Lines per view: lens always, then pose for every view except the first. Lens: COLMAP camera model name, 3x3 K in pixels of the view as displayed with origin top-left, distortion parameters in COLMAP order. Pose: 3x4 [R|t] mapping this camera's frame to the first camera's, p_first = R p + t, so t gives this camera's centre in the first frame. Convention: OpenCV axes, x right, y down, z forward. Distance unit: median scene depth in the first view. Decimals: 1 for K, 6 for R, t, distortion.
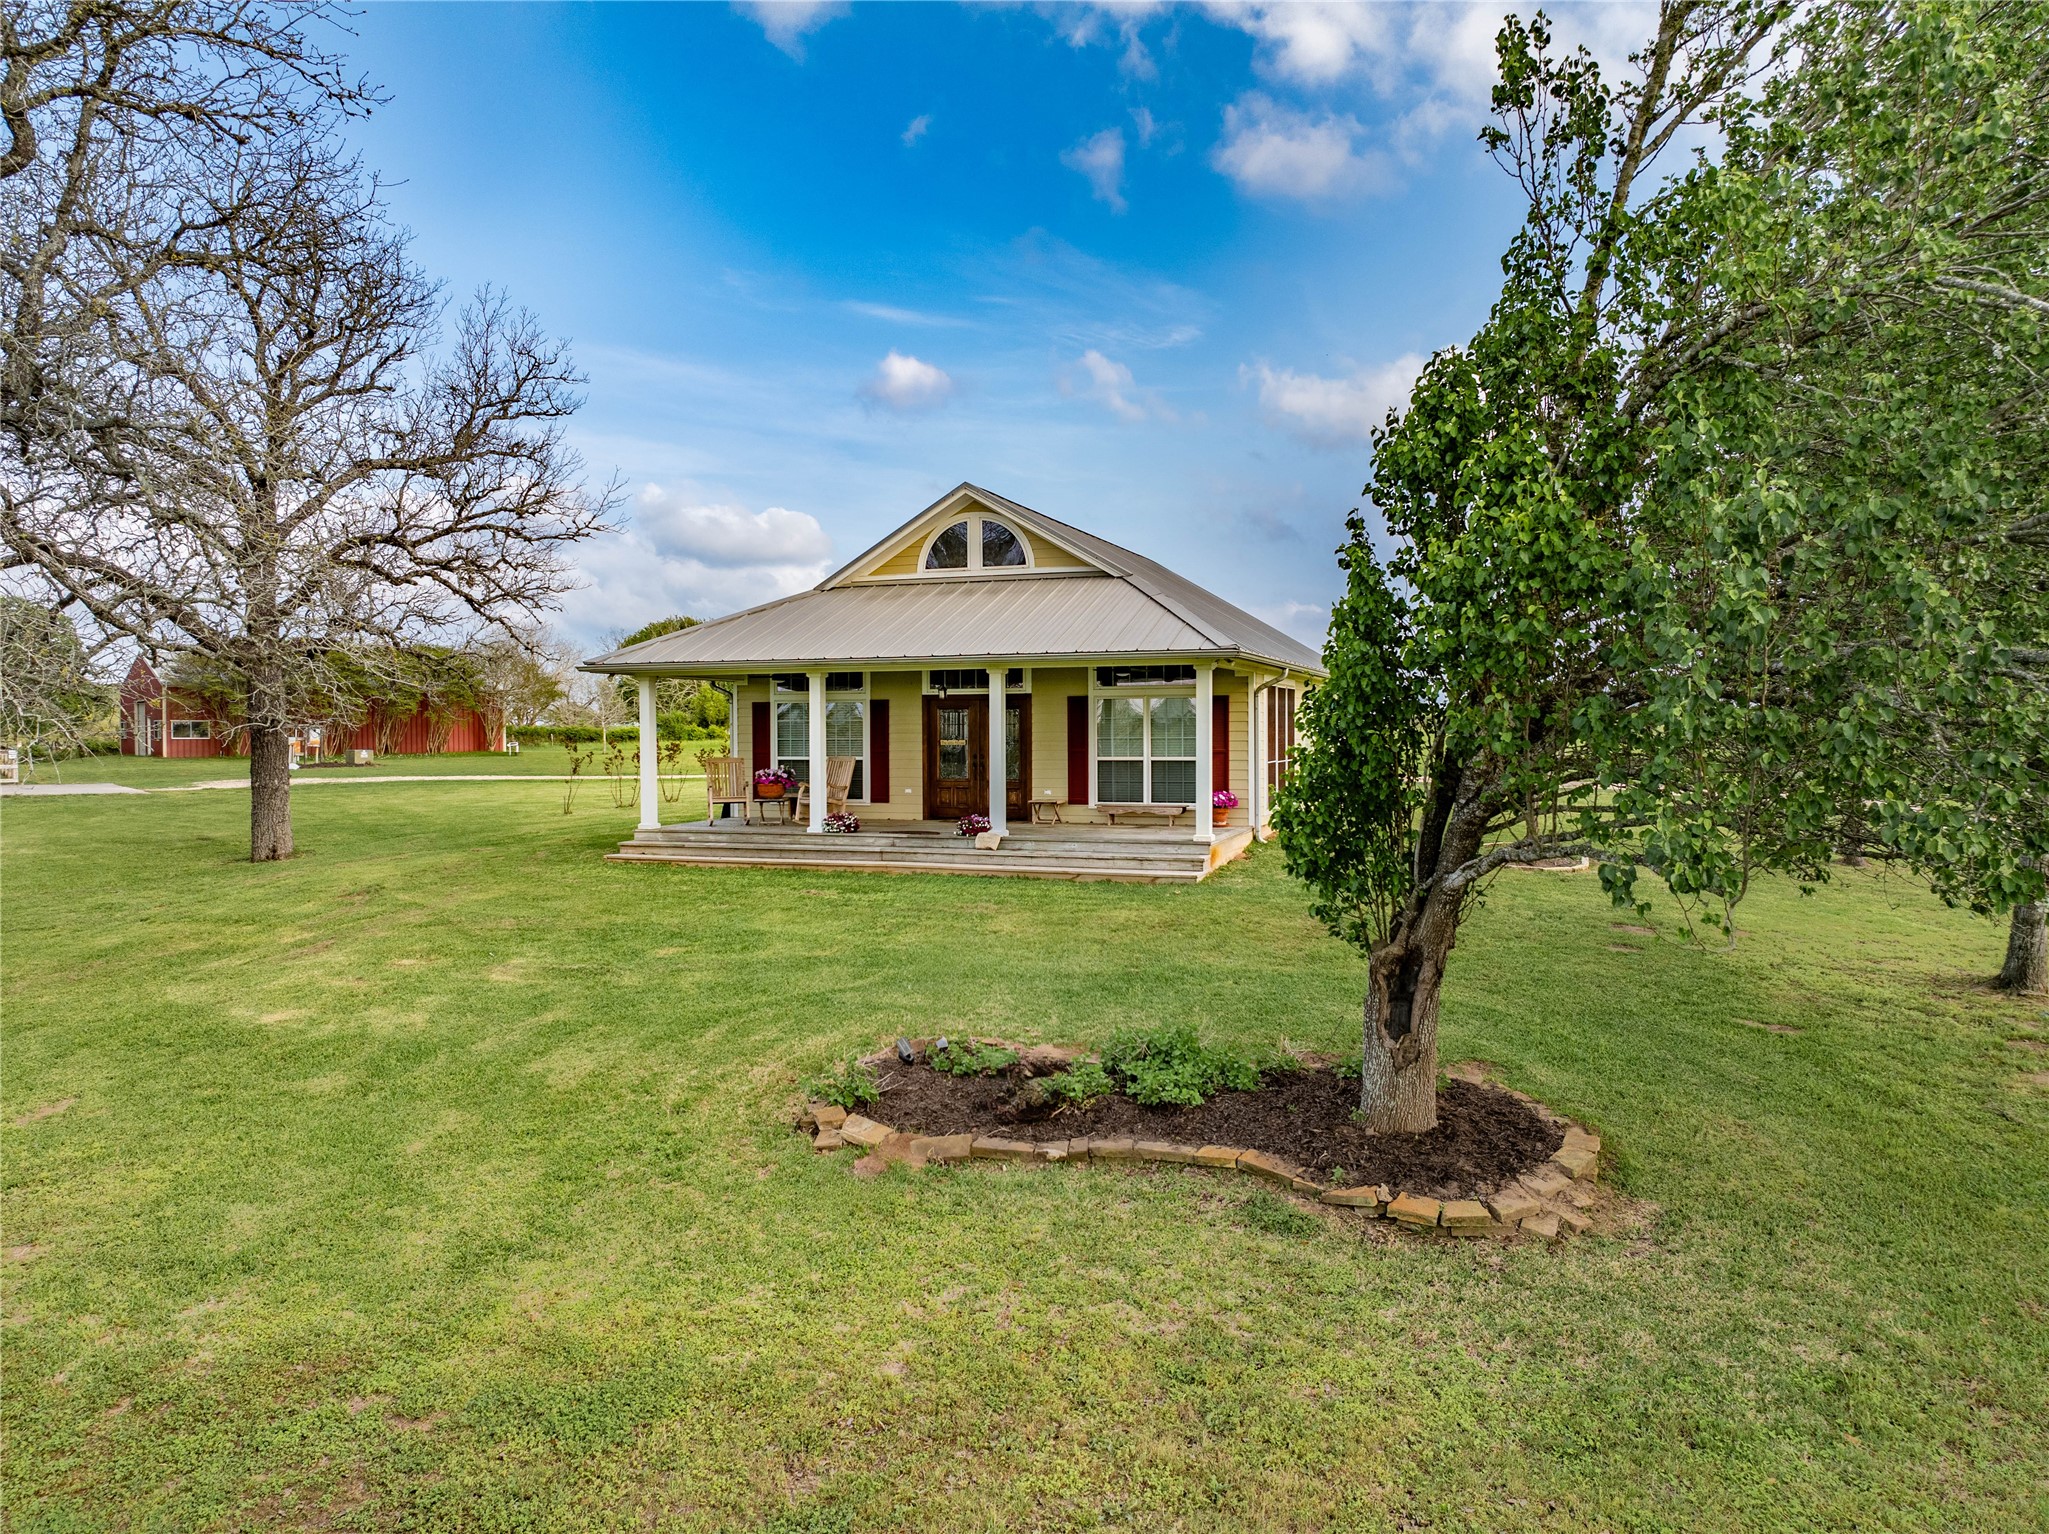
lens RADIAL K [[1433.2, 0, 1023.4], [0, 1433.2, 767.2], [0, 0, 1]] dist [-0.007400, -0.001137]
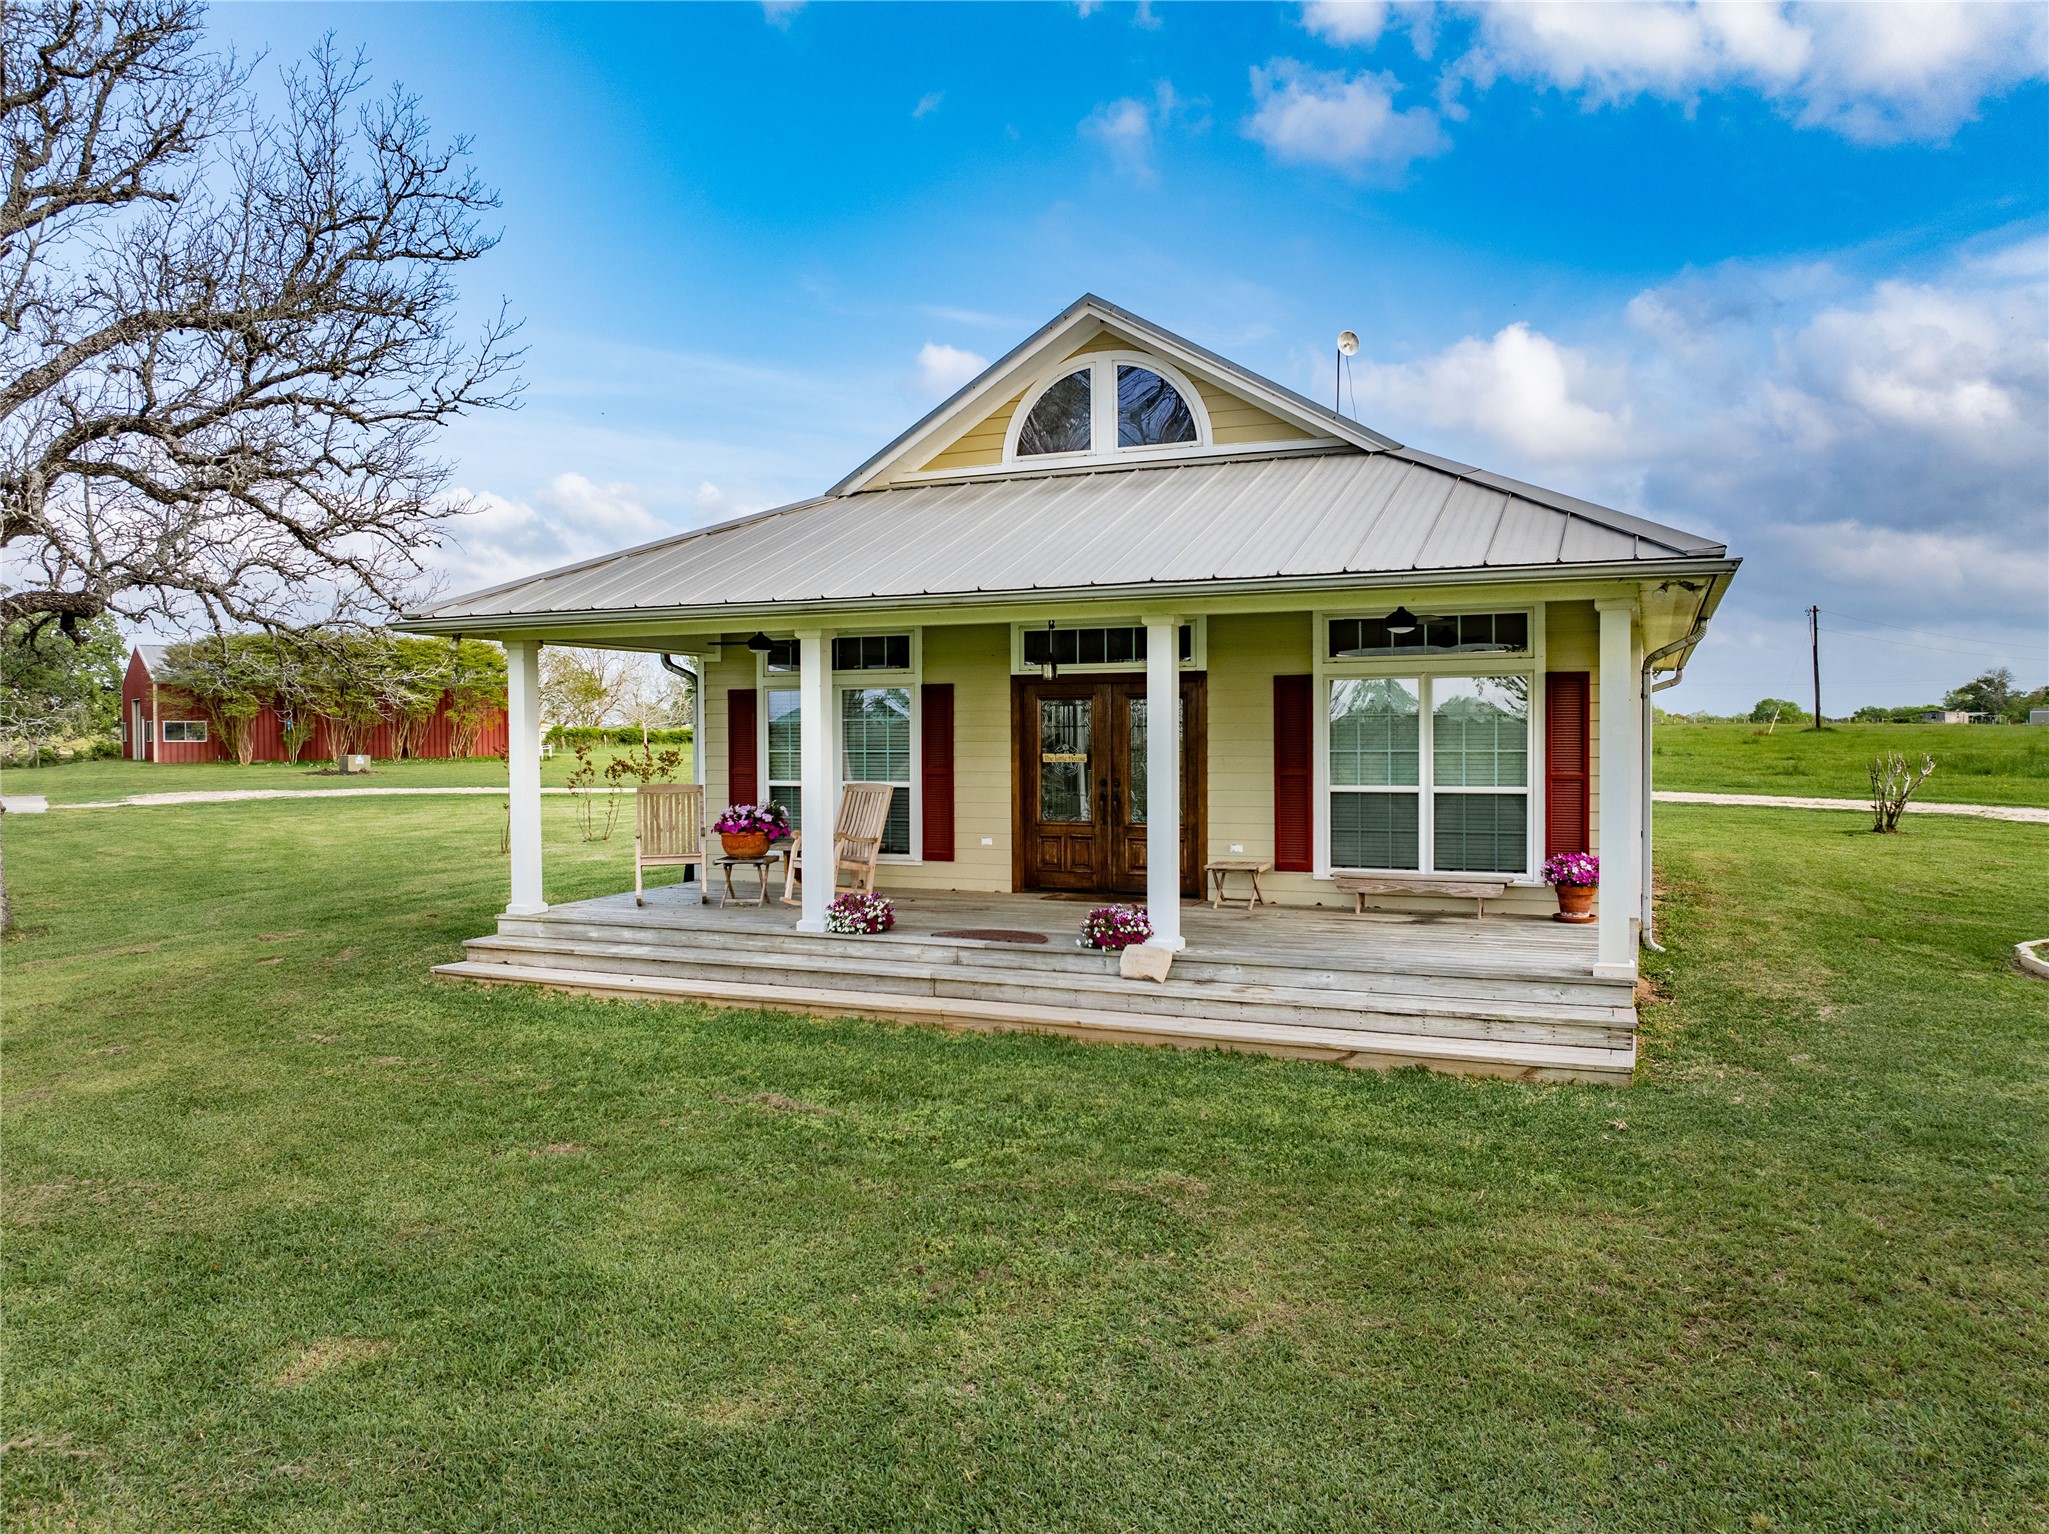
lens RADIAL K [[1433.2, 0, 1023.6], [0, 1433.2, 764.6], [0, 0, 1]] dist [-0.007400, -0.001137]
pose [[0.998438, 0.000337, -0.055873, -0.033755], [-0.000422, 0.999999, -0.001500, -0.013909], [0.055872, 0.001522, 0.998437, 0.431062]]
